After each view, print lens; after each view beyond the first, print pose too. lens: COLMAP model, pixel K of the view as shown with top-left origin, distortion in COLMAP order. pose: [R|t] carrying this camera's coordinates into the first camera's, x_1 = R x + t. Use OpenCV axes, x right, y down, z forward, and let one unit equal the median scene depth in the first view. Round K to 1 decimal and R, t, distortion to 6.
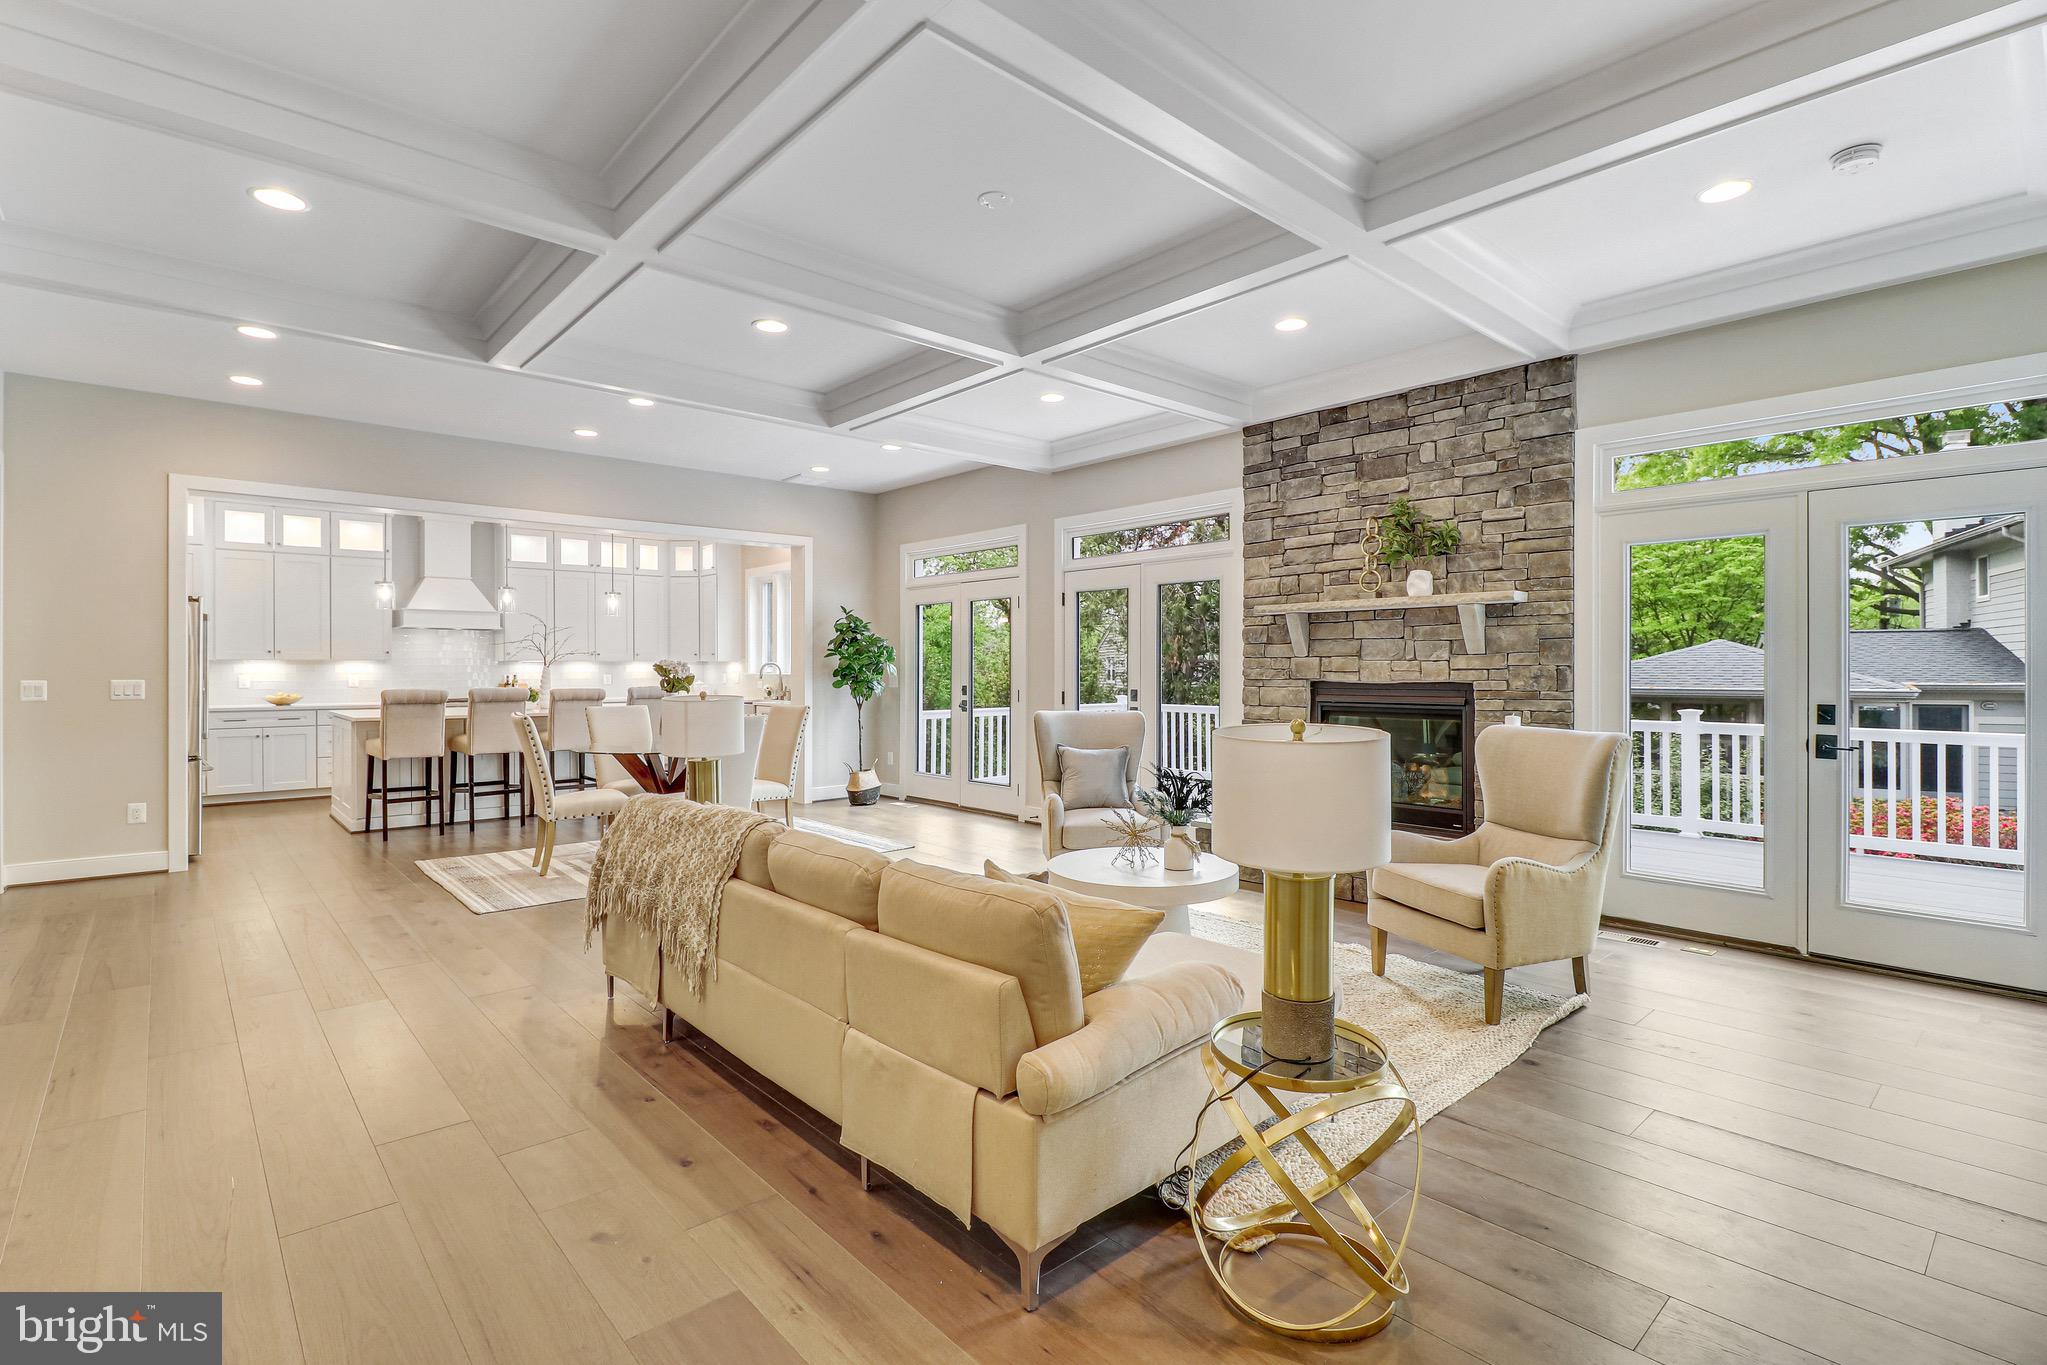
lens RADIAL K [[957.2, 0, 1024.8], [0, 957.2, 673.4], [0, 0, 1]] dist [-0.000139, 0.000110]
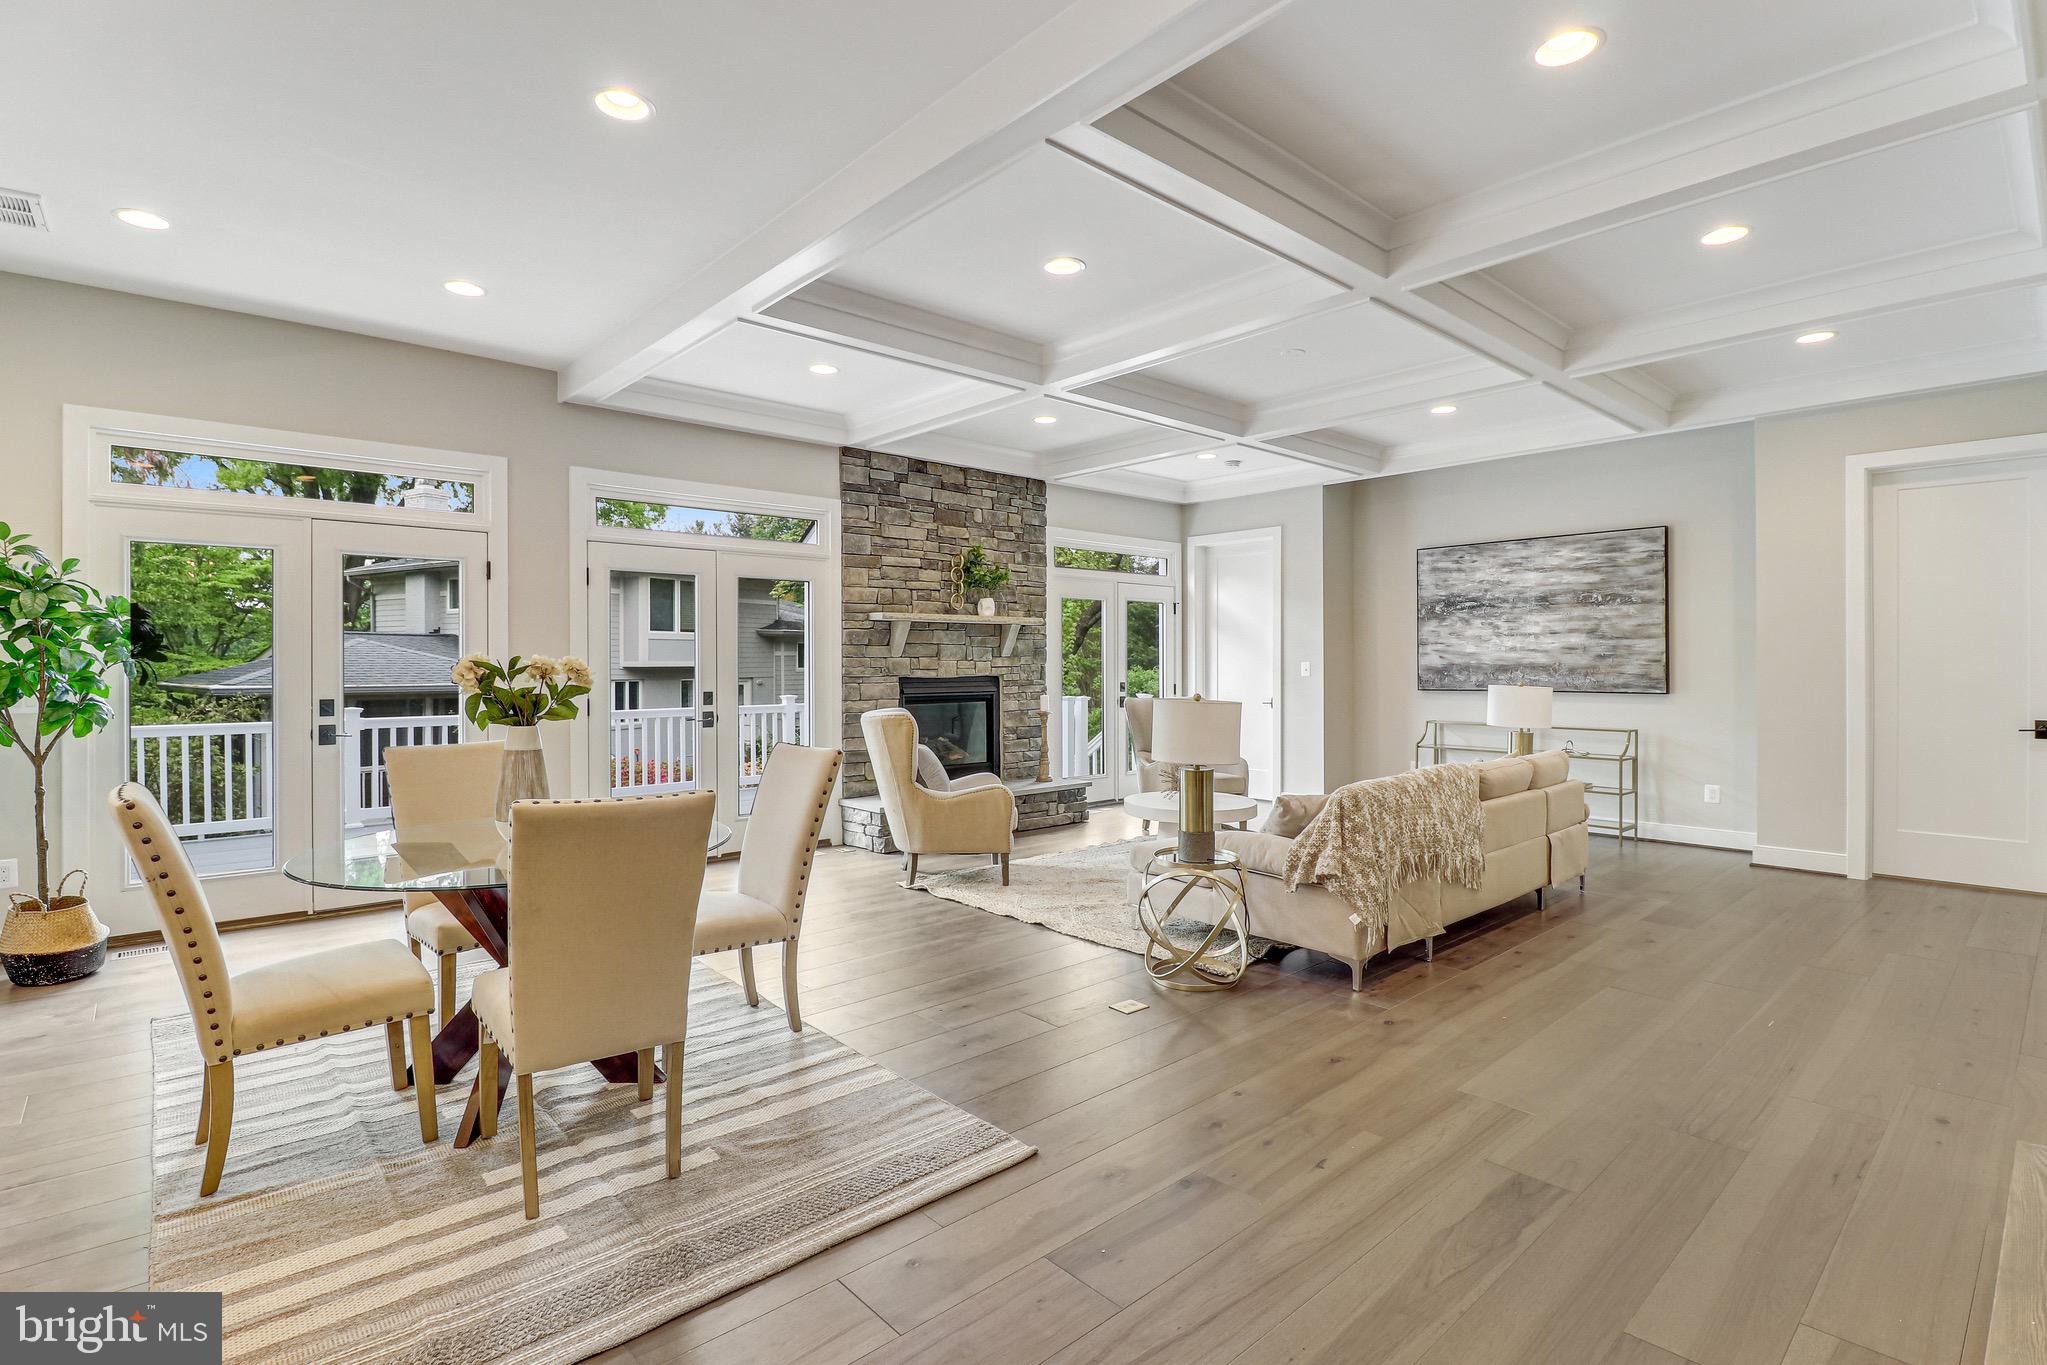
lens RADIAL K [[891.8, 0, 1018.8], [0, 891.8, 667.2], [0, 0, 1]] dist [0.001198, -0.000031]
pose [[0.056585, -0.002842, 0.998394, -0.685891], [0.005352, 0.999982, 0.002543, -0.005531], [-0.998383, 0.005200, 0.056599, 0.655346]]
